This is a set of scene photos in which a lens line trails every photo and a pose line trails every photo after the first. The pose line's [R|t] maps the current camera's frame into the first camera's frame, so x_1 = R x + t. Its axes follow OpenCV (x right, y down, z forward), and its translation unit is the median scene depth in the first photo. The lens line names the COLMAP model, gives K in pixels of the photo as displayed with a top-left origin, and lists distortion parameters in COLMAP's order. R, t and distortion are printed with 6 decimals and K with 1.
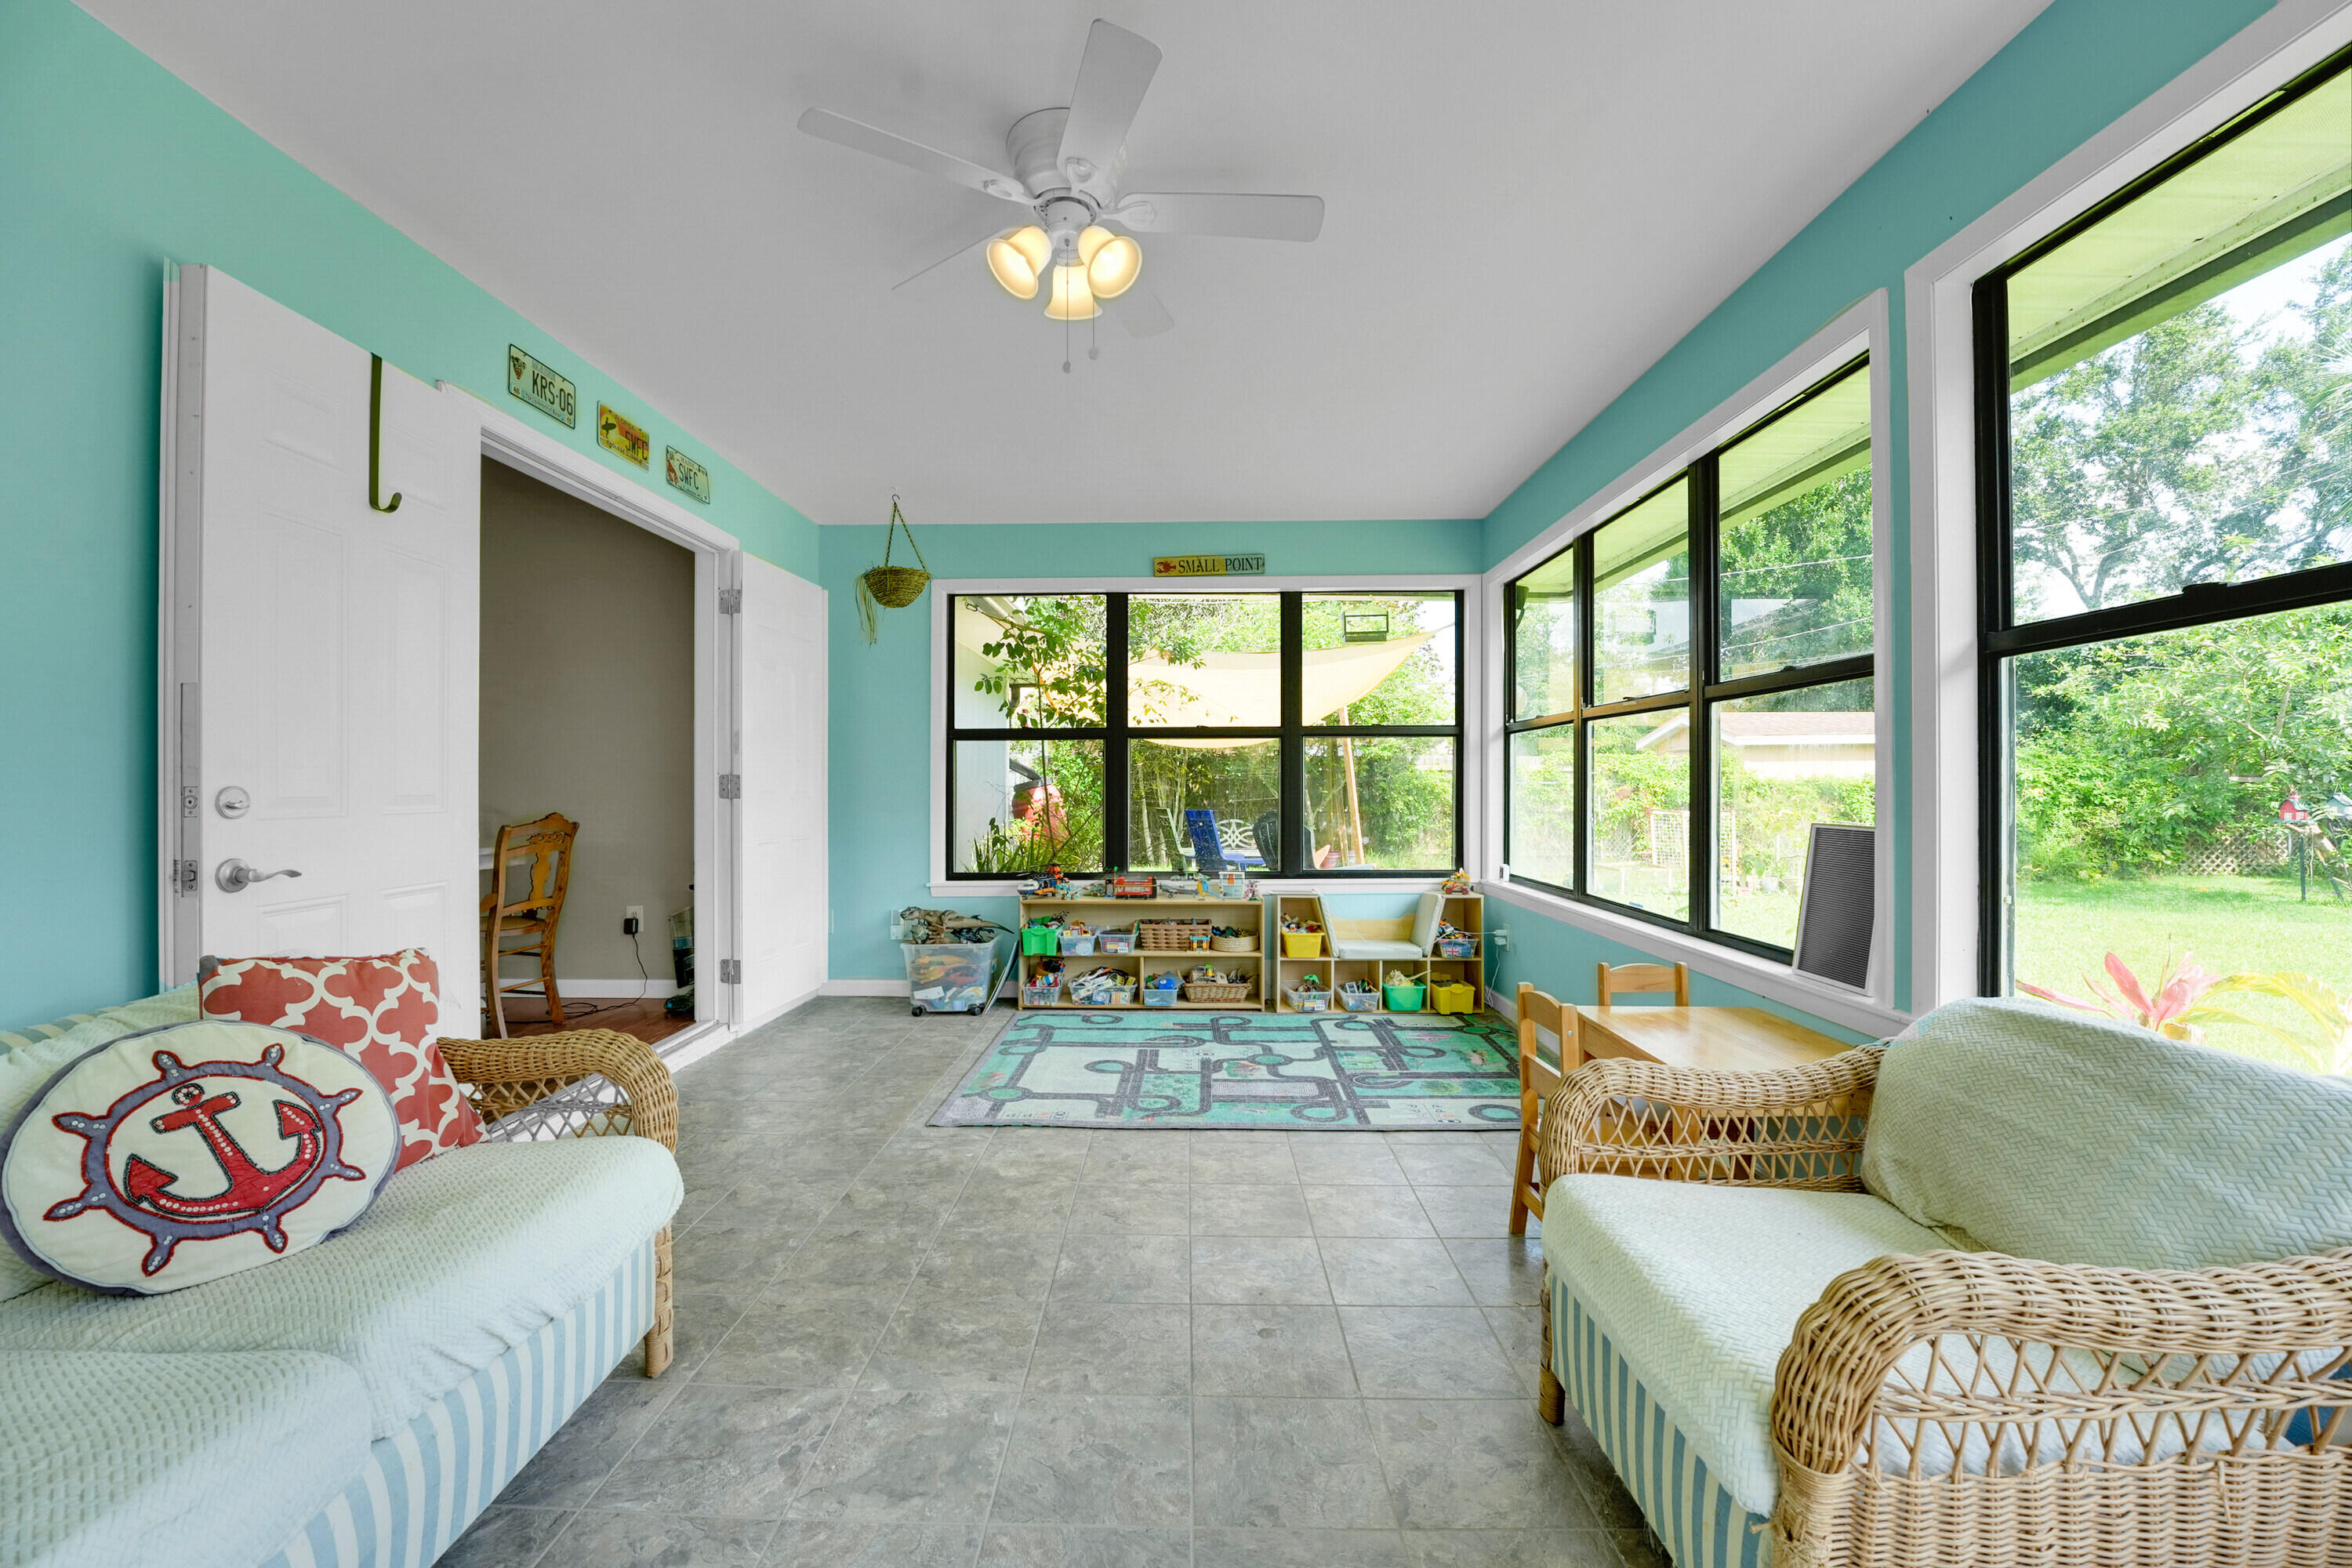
lens RADIAL K [[979.6, 0, 1176.0], [0, 979.6, 784.0], [0, 0, 1]] dist [-0.019308, -0.000053]
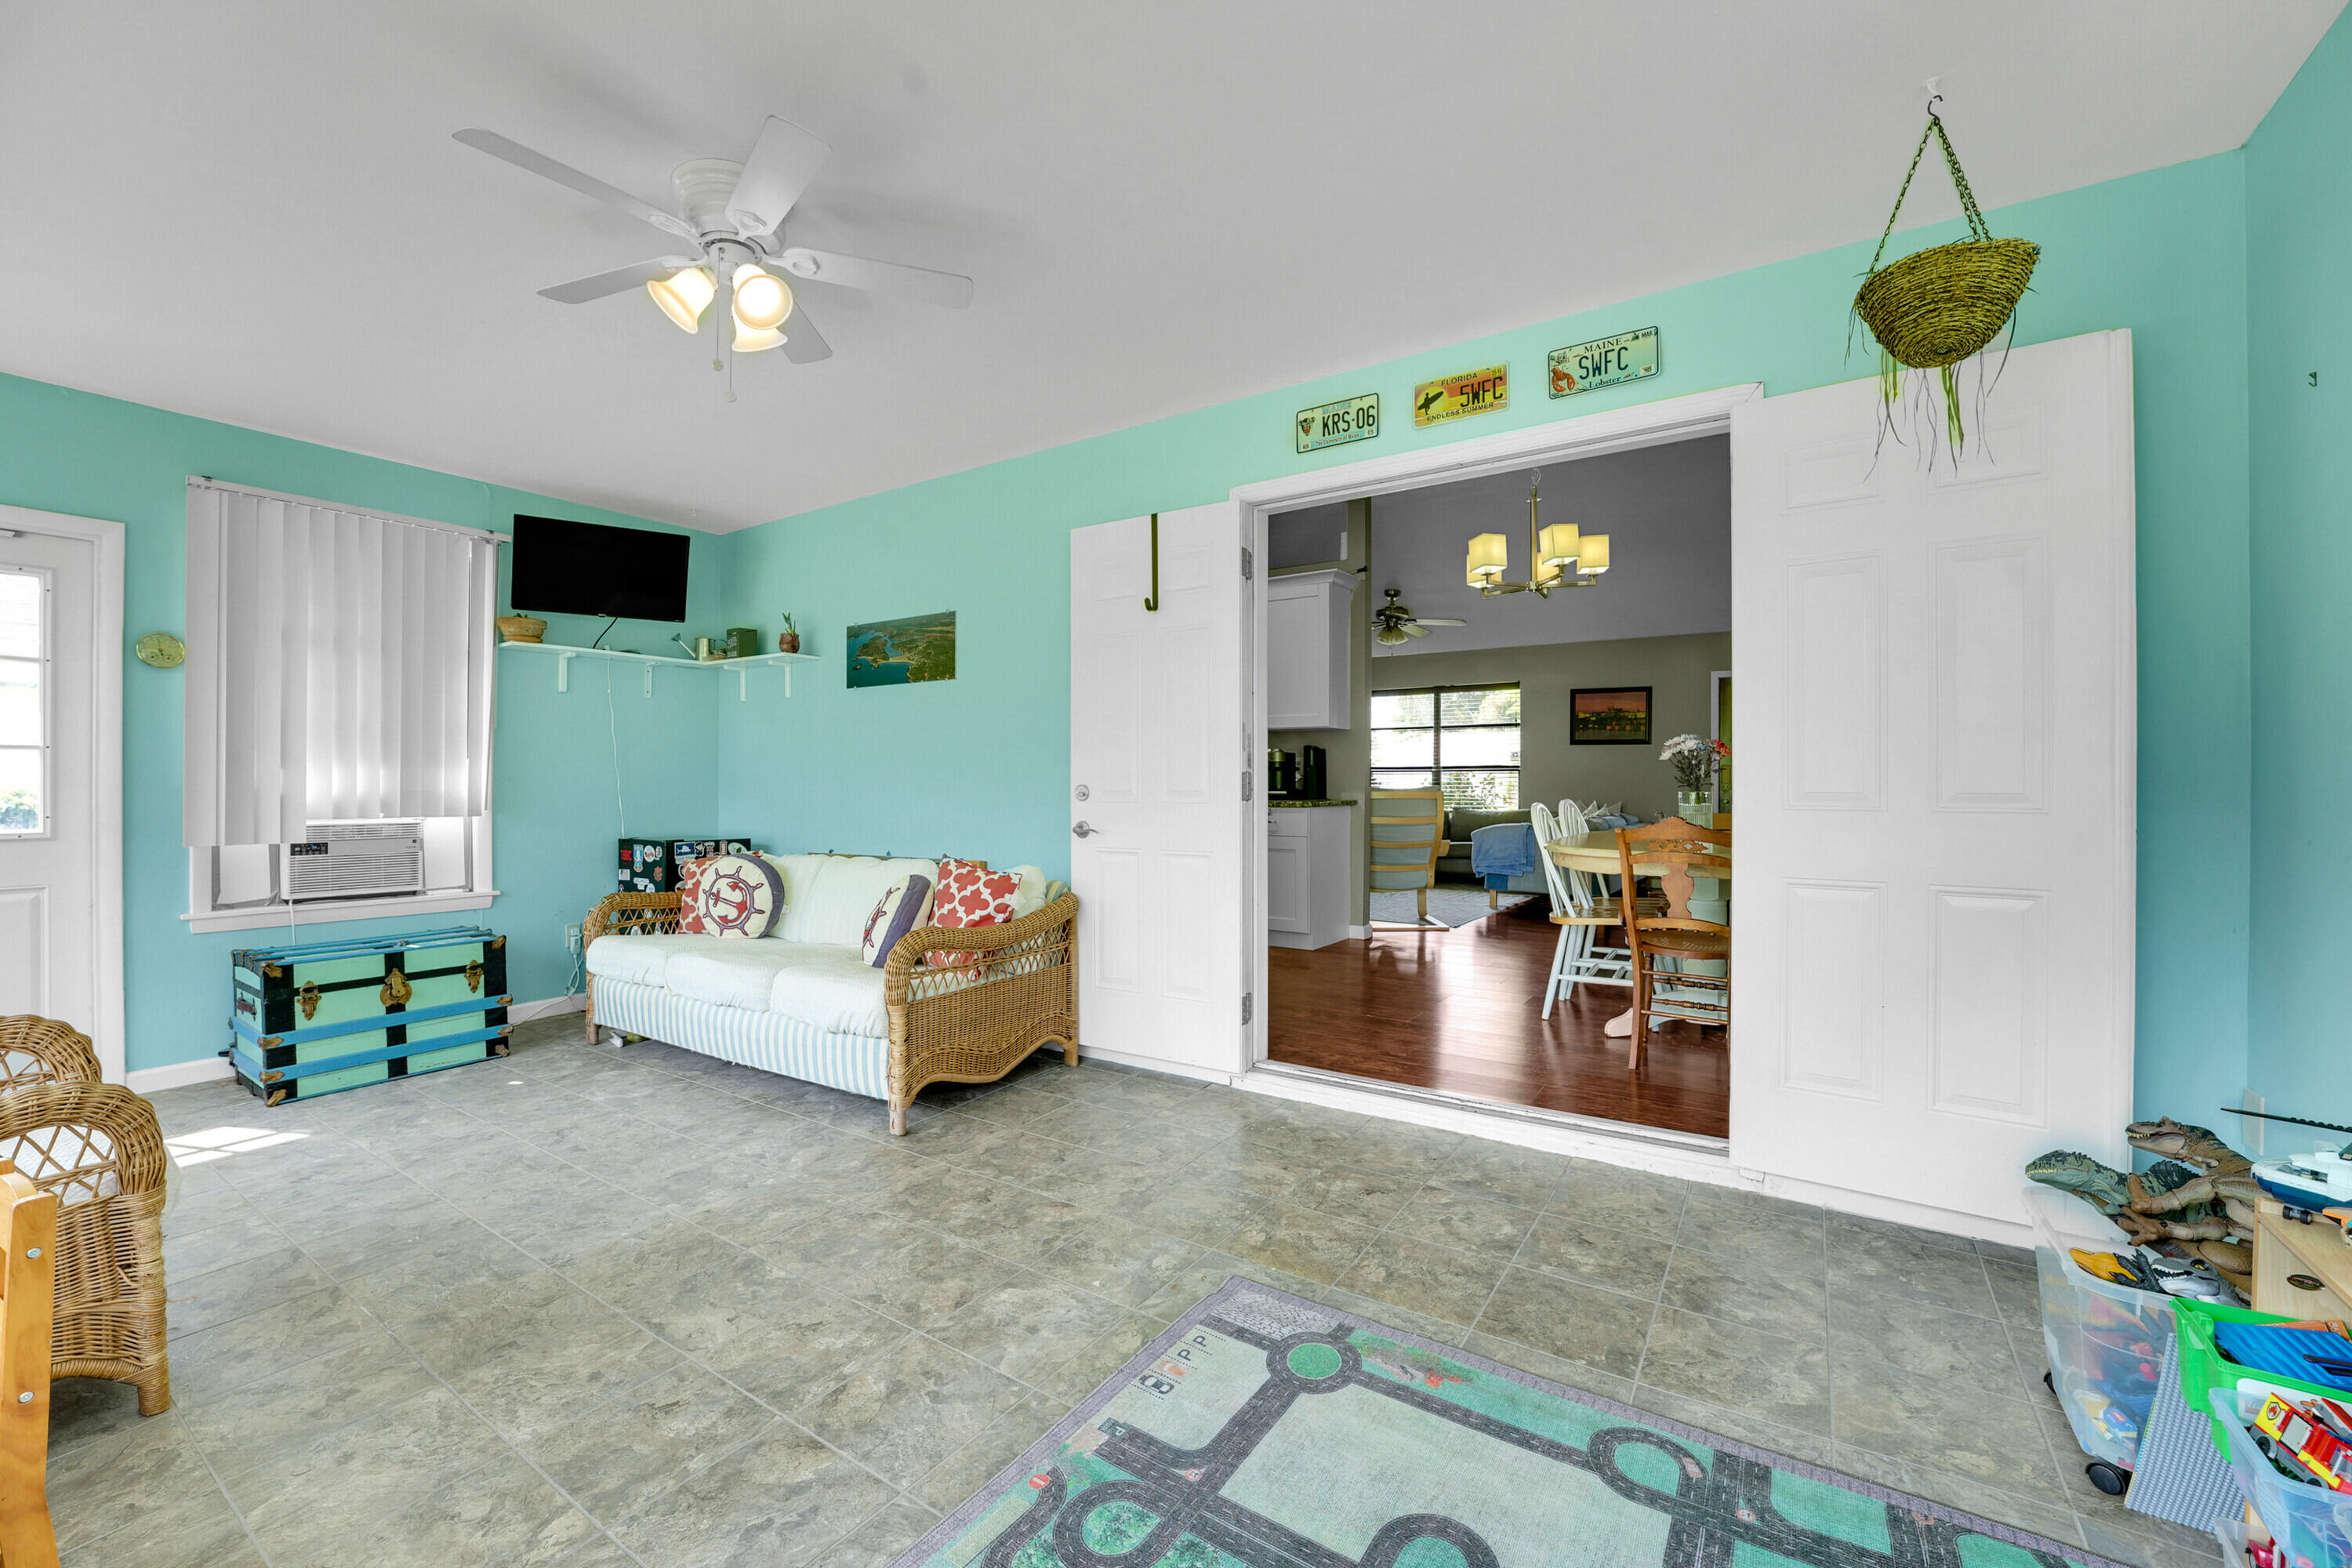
lens RADIAL K [[979.6, 0, 1176.0], [0, 979.6, 784.0], [0, 0, 1]] dist [-0.019308, -0.000053]
pose [[-0.563773, 0.003307, -0.825923, 0.353821], [0.002164, 0.999994, 0.002527, -0.002434], [0.825927, -0.000362, -0.563777, 1.419706]]
